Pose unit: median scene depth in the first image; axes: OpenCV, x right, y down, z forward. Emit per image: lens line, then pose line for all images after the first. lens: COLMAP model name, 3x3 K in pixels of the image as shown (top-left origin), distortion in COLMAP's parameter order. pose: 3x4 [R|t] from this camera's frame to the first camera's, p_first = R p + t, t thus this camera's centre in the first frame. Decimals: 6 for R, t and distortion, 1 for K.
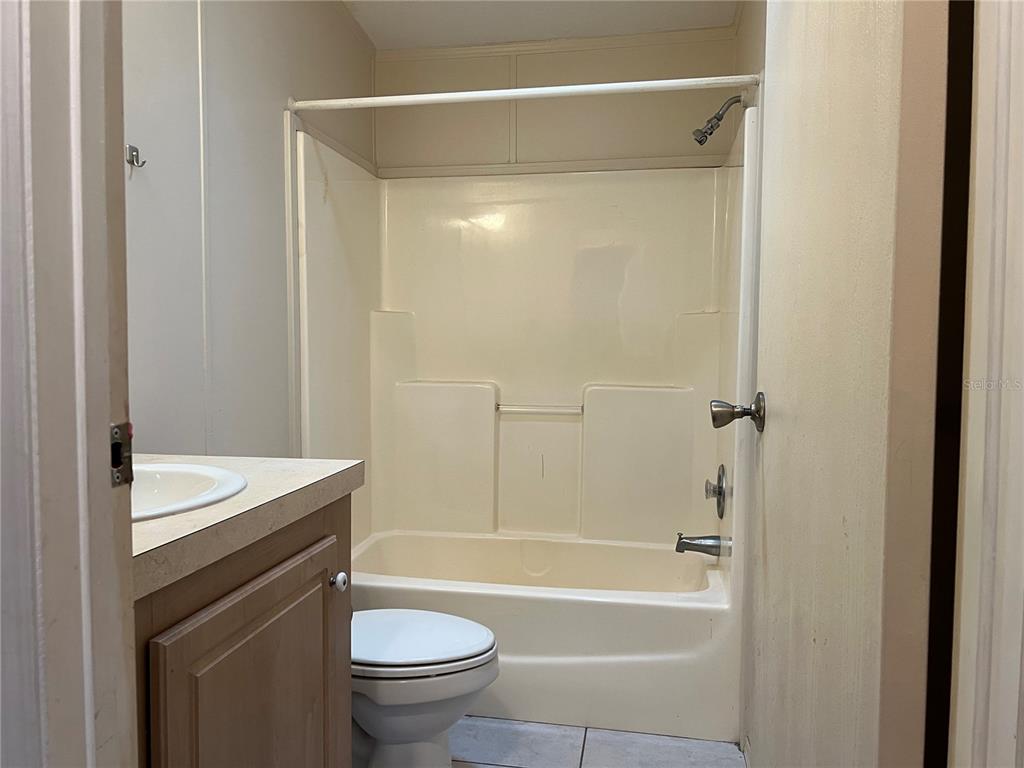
lens RADIAL K [[760.3, 0, 510.2], [0, 760.3, 385.8], [0, 0, 1]] dist [0.066321, -0.084968]
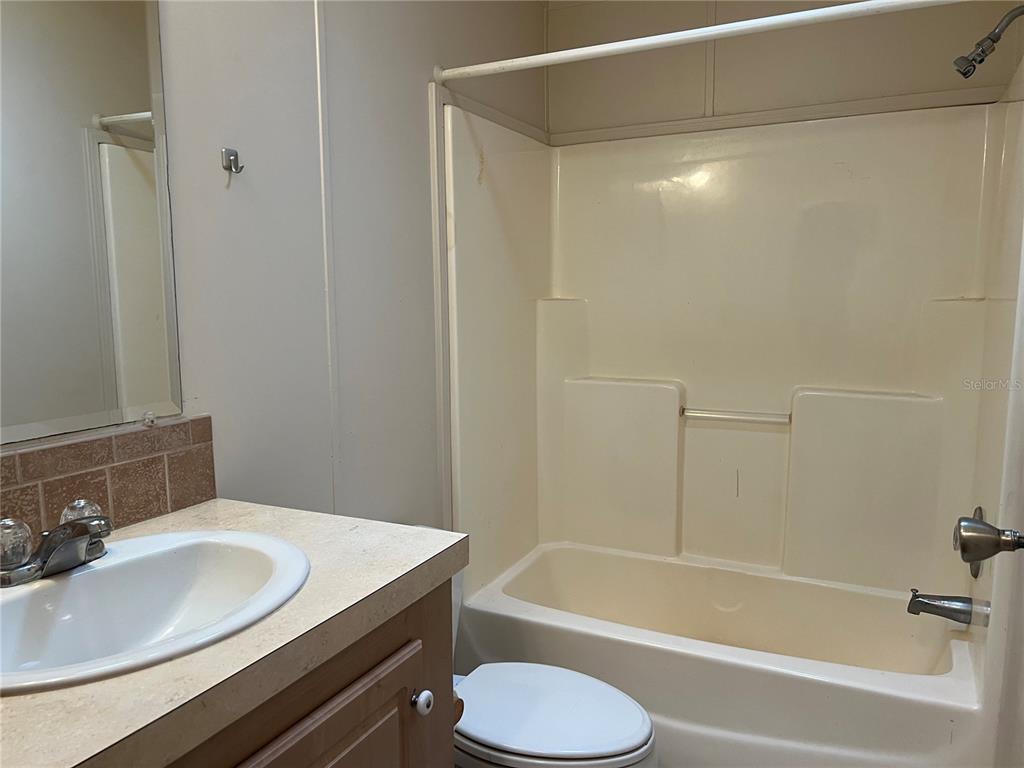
lens RADIAL K [[760.3, 0, 510.2], [0, 760.3, 385.8], [0, 0, 1]] dist [0.066321, -0.084968]
pose [[0.959768, 0.023485, -0.279809, 0.042028], [-0.004366, 0.997624, 0.068757, -0.067104], [0.280759, -0.064770, 0.957590, 0.150635]]
